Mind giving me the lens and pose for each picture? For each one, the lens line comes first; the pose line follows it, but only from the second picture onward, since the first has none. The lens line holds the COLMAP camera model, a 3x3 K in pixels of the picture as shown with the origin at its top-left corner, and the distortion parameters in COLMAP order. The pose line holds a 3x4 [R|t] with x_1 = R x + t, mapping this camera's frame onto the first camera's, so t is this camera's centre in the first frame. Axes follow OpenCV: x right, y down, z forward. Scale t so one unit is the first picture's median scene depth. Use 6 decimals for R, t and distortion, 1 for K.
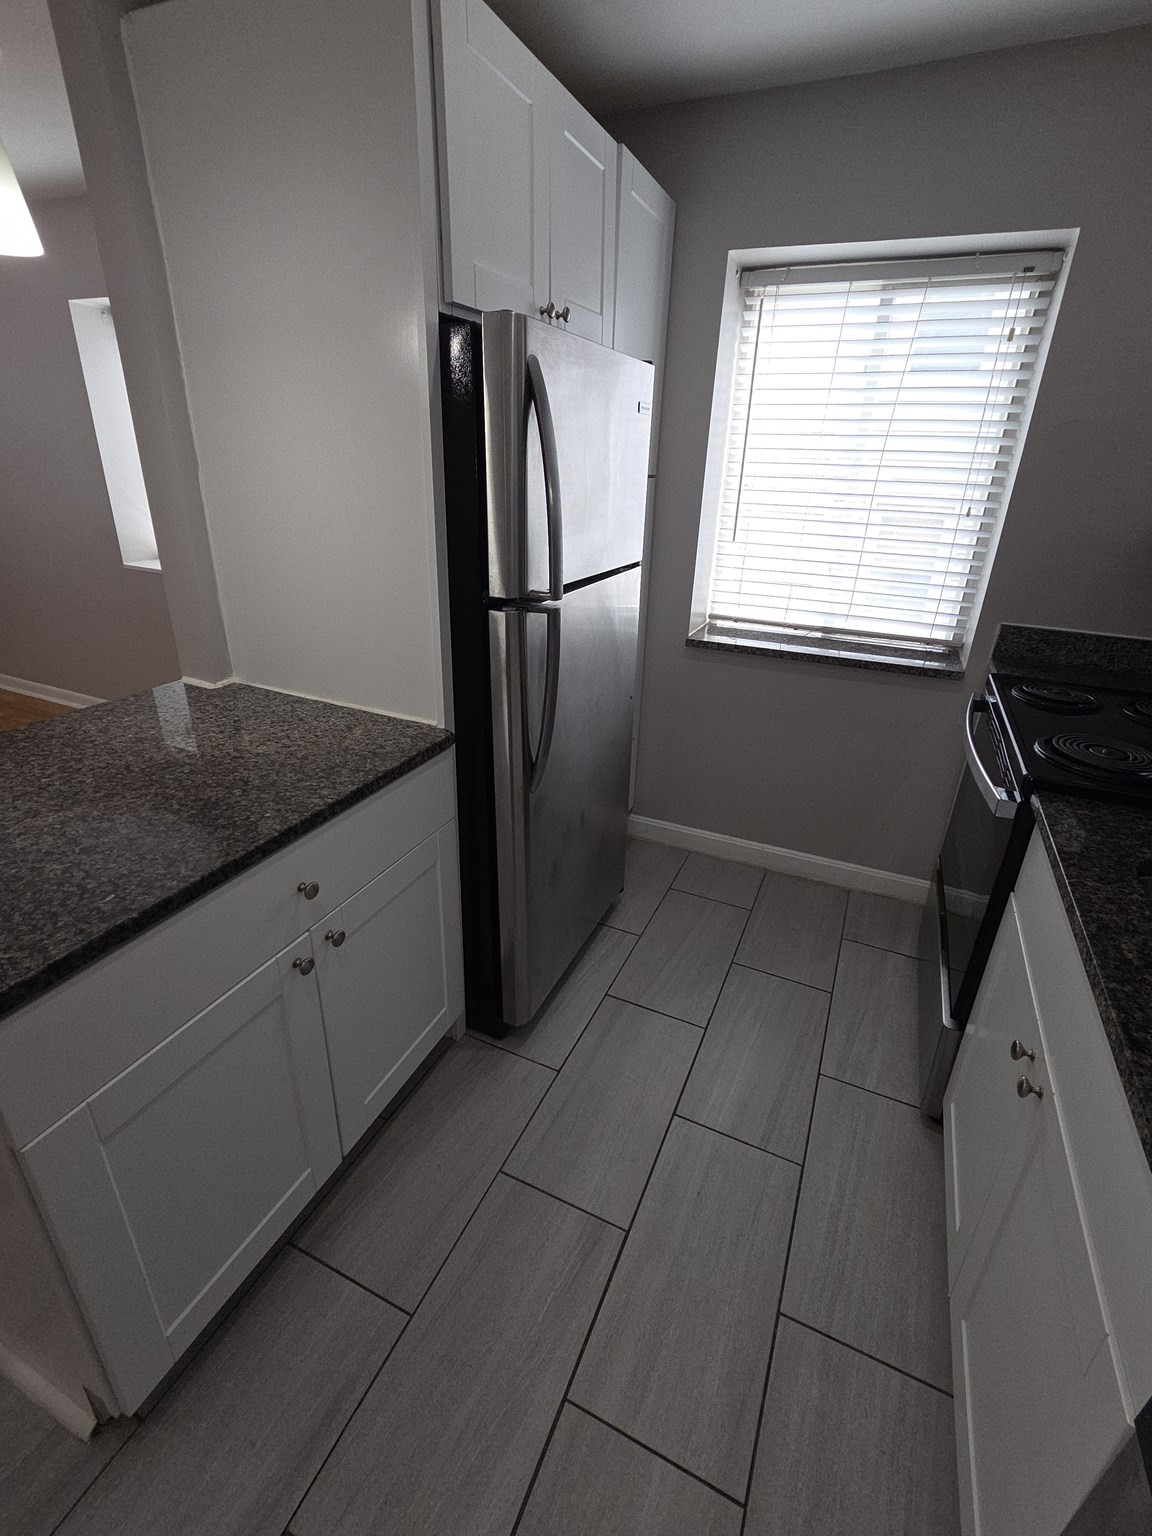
lens RADIAL K [[691.2, 0, 573.9], [0, 691.2, 758.7], [0, 0, 1]] dist [-0.000833, 0.000364]
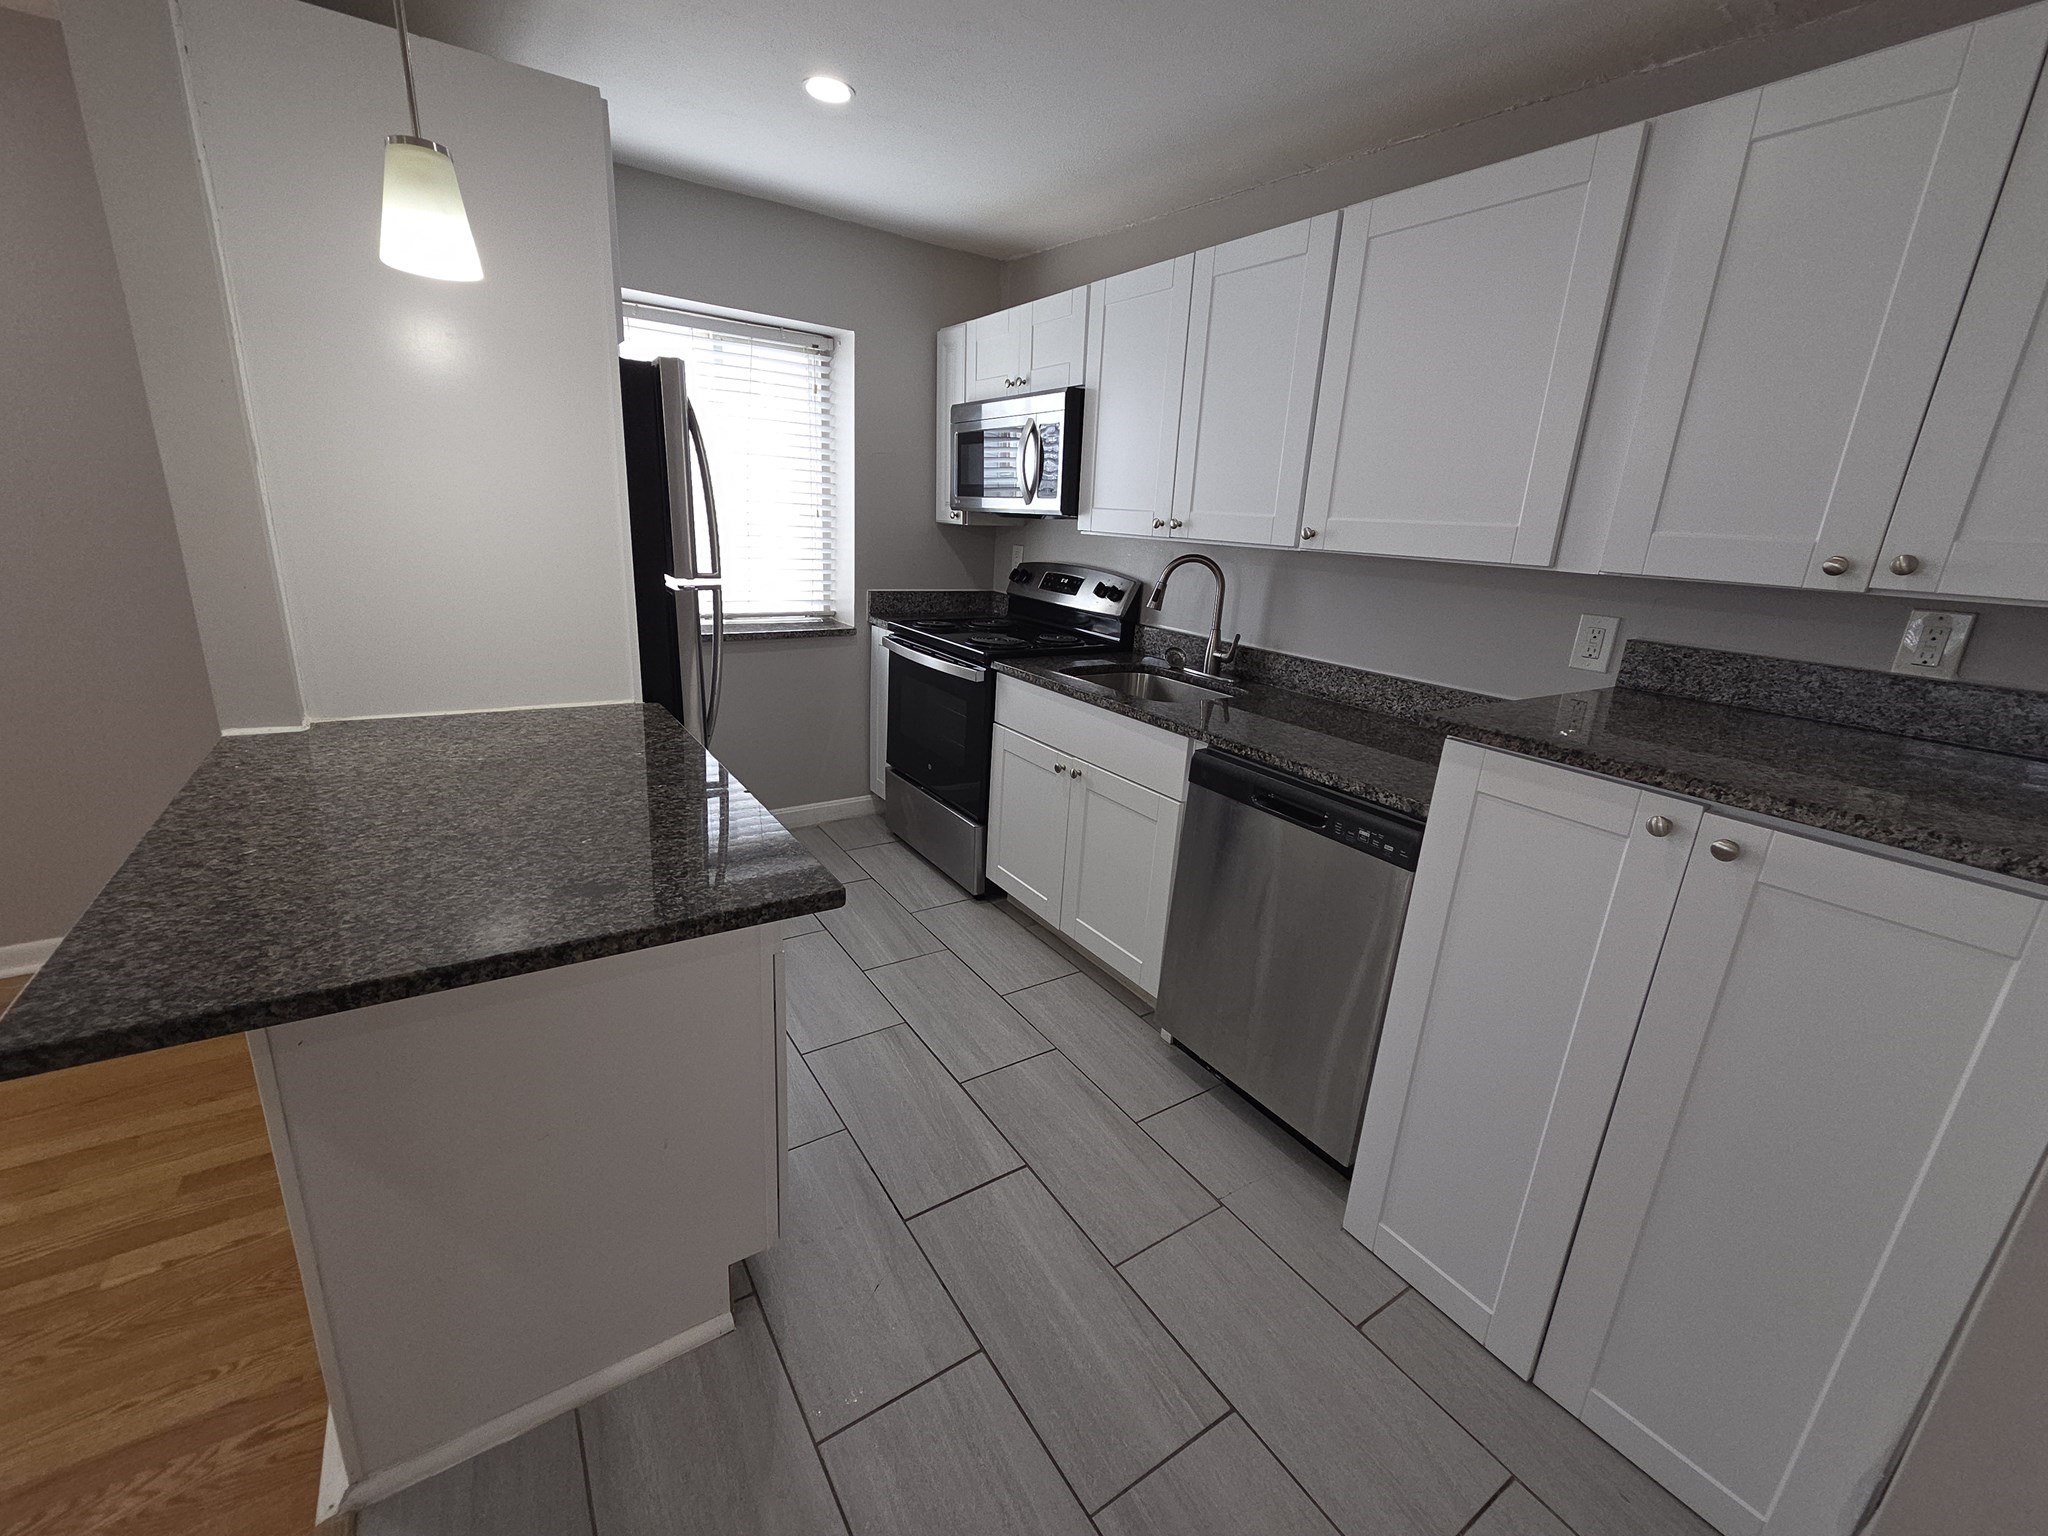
lens RADIAL K [[841.3, 0, 1011.7], [0, 841.3, 765.0], [0, 0, 1]] dist [0.006512, -0.002216]
pose [[0.540367, -0.248652, 0.803850, -0.692742], [0.301717, 0.949068, 0.090751, 0.074935], [-0.785474, 0.193497, 0.587868, -0.166889]]
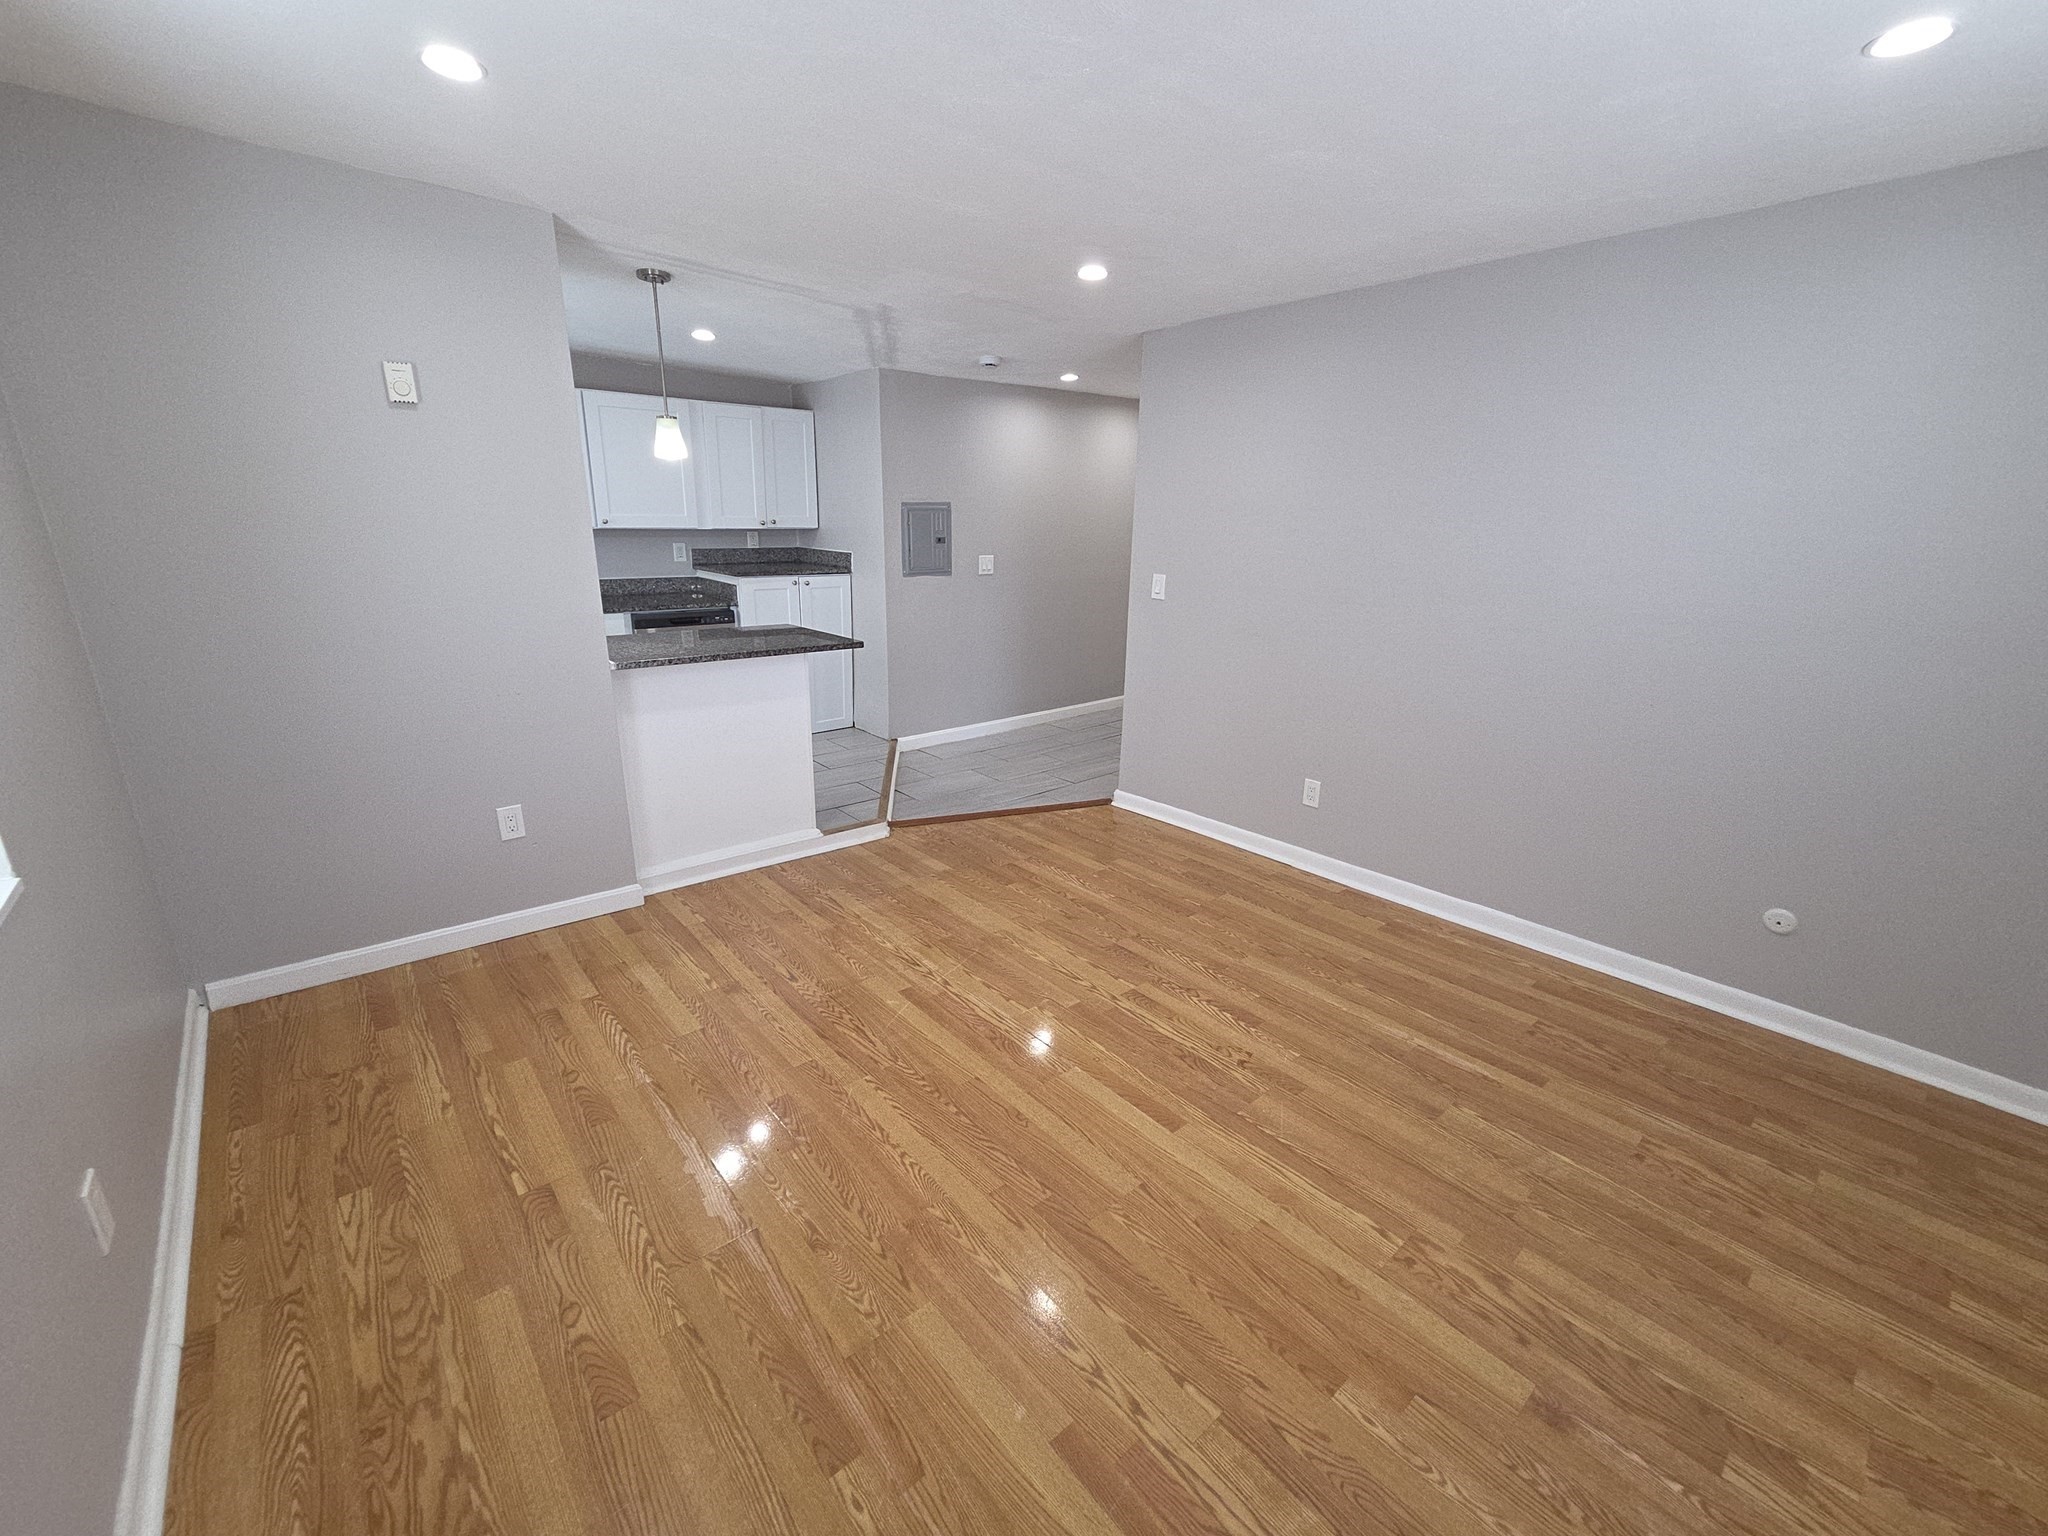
lens RADIAL K [[841.3, 0, 1014.3], [0, 841.3, 759.1], [0, 0, 1]] dist [0.006512, -0.002216]
pose [[-0.903263, -0.172695, 0.392800, -1.732498], [0.121312, 0.775305, 0.619827, -0.804310], [-0.411580, 0.607518, -0.679355, 1.640836]]
